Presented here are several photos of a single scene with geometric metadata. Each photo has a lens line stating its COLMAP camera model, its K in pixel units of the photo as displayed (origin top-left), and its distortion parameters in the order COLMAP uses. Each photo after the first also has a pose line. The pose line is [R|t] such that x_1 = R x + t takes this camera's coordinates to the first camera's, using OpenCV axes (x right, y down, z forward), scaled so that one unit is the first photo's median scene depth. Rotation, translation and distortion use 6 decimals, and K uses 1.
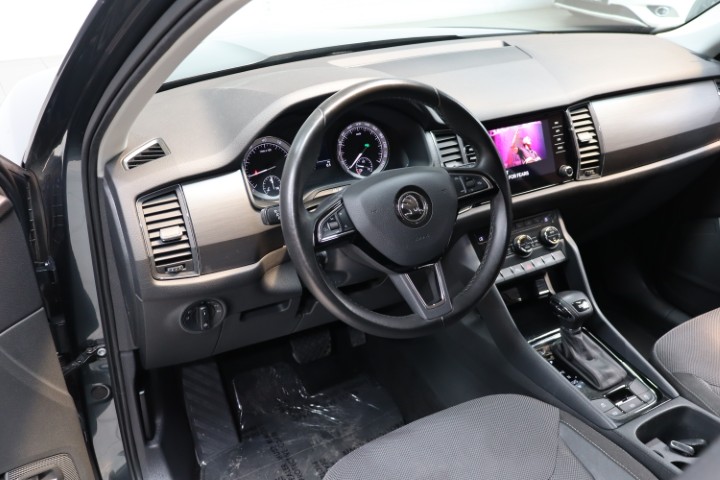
lens RADIAL K [[639.5, 0, 360.0], [0, 639.5, 240.0], [0, 0, 1]] dist [0.007498, 0.002278]
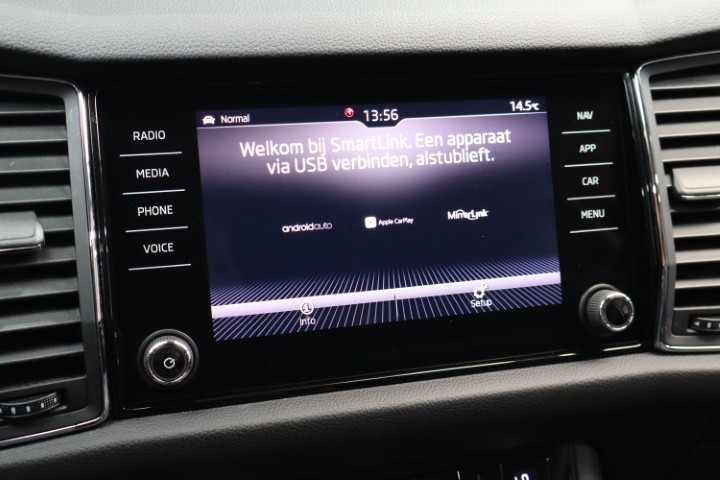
lens RADIAL K [[851.1, 0, 360.0], [0, 851.1, 240.0], [0, 0, 1]] dist [0.005748, 0.013294]
pose [[0.968552, 0.112691, -0.221827, 0.298881], [-0.135454, 0.986671, -0.090184, -0.091249], [0.208707, 0.117395, 0.970907, 0.654543]]
